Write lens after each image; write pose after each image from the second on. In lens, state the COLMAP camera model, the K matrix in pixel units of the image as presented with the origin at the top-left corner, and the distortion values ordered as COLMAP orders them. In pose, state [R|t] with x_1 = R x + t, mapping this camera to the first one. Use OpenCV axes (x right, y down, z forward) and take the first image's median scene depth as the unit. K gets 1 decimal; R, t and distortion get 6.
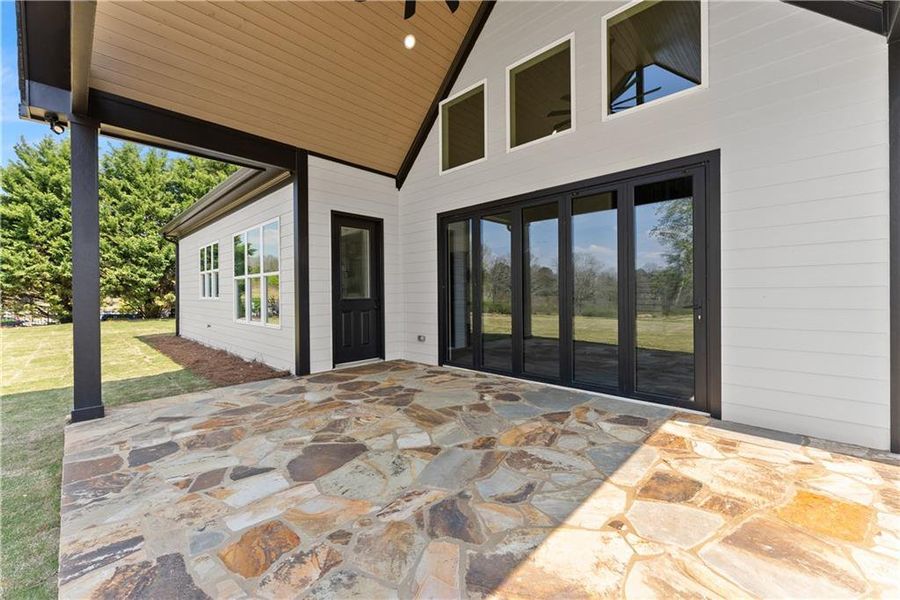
lens RADIAL K [[372.0, 0, 445.4], [0, 372.0, 293.3], [0, 0, 1]] dist [-0.004045, -0.000050]
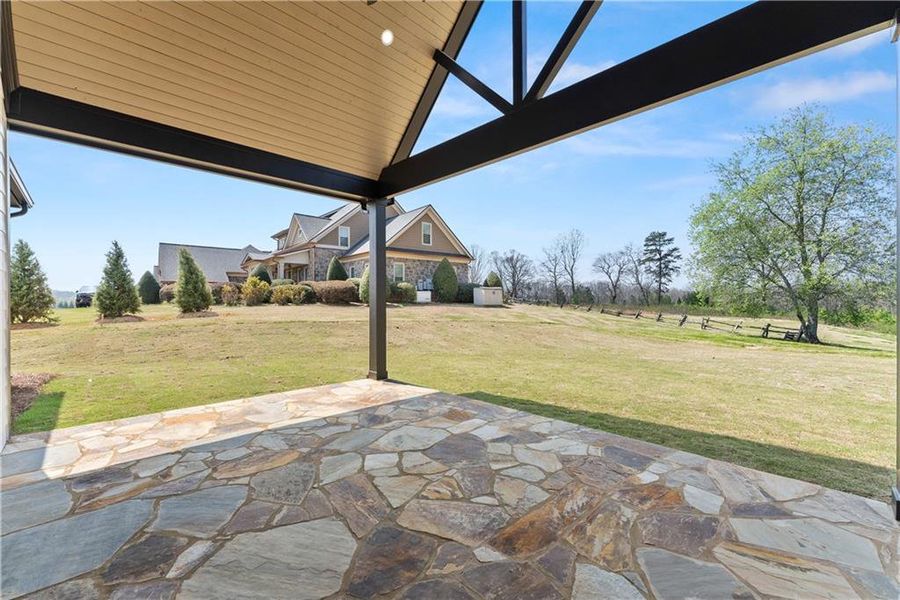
lens RADIAL K [[372.0, 0, 445.4], [0, 372.0, 293.3], [0, 0, 1]] dist [-0.004045, -0.000050]
pose [[-0.999709, 0.013451, 0.020013, -0.293170], [0.012993, 0.999655, -0.022835, -0.023707], [-0.020313, -0.022569, -0.999539, 2.079597]]
